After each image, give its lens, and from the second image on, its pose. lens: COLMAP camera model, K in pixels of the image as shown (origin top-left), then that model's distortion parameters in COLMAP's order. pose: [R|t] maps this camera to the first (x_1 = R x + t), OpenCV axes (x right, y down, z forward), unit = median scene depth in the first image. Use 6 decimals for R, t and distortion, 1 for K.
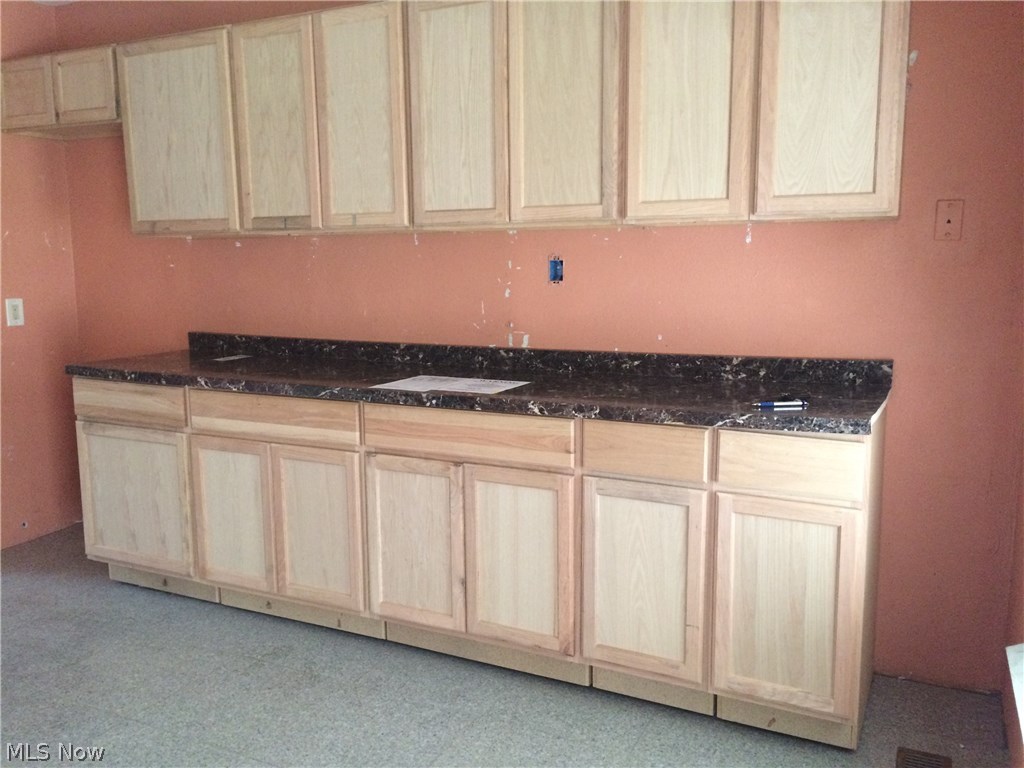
lens RADIAL K [[876.1, 0, 512.0], [0, 876.1, 384.0], [0, 0, 1]] dist [0.079574, -0.108346]
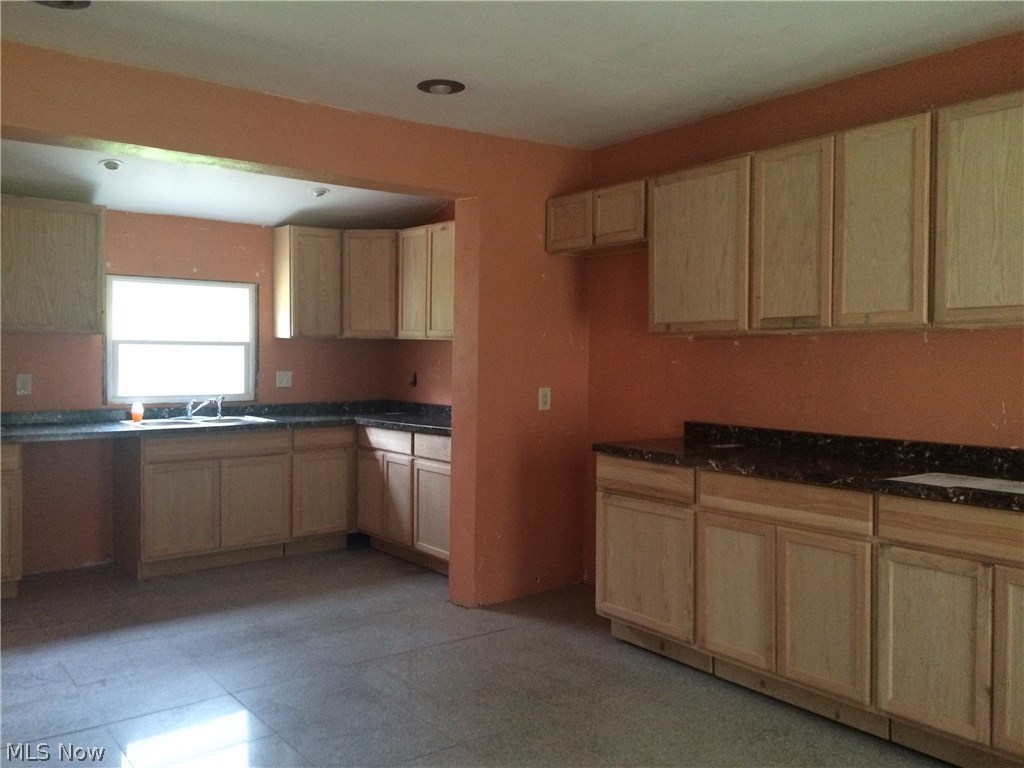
lens RADIAL K [[876.1, 0, 512.0], [0, 876.1, 384.0], [0, 0, 1]] dist [0.079574, -0.108346]
pose [[0.896140, 0.025473, -0.443040, -0.087417], [-0.077941, 0.991867, -0.100623, 0.028088], [0.436874, 0.124703, 0.890837, -0.105951]]
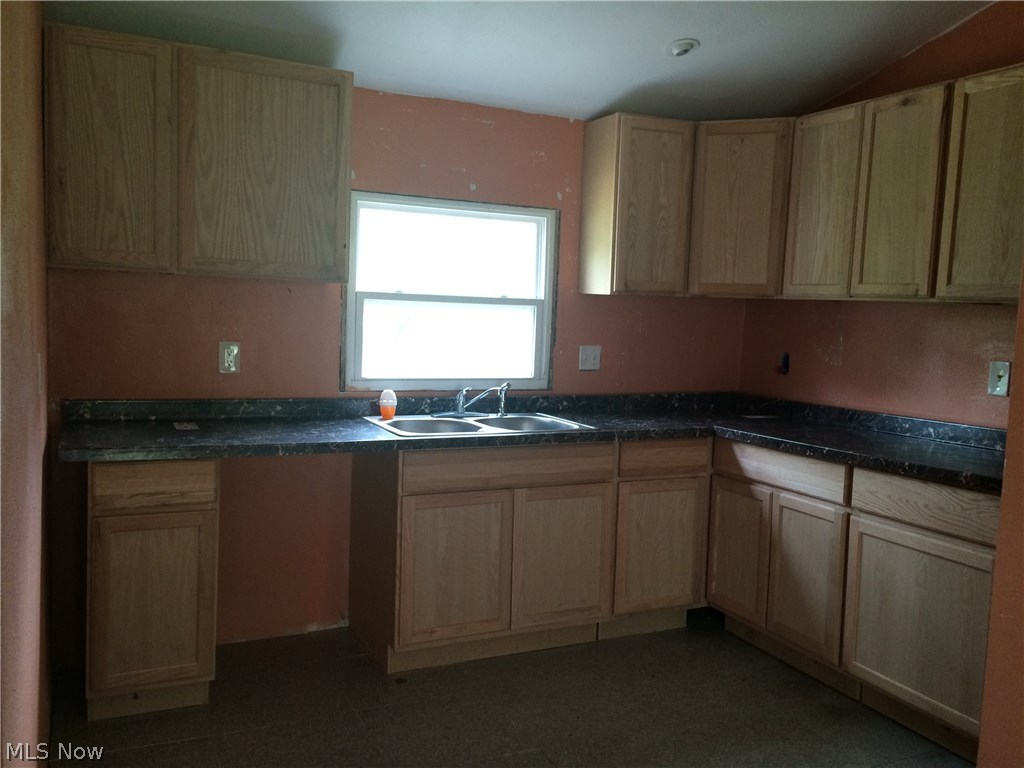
lens RADIAL K [[876.1, 0, 512.0], [0, 876.1, 384.0], [0, 0, 1]] dist [0.079574, -0.108346]
pose [[0.780040, 0.077770, -0.620878, -0.651429], [-0.128402, 0.991025, -0.037183, -0.033864], [0.612414, 0.108727, 0.783025, 0.310265]]
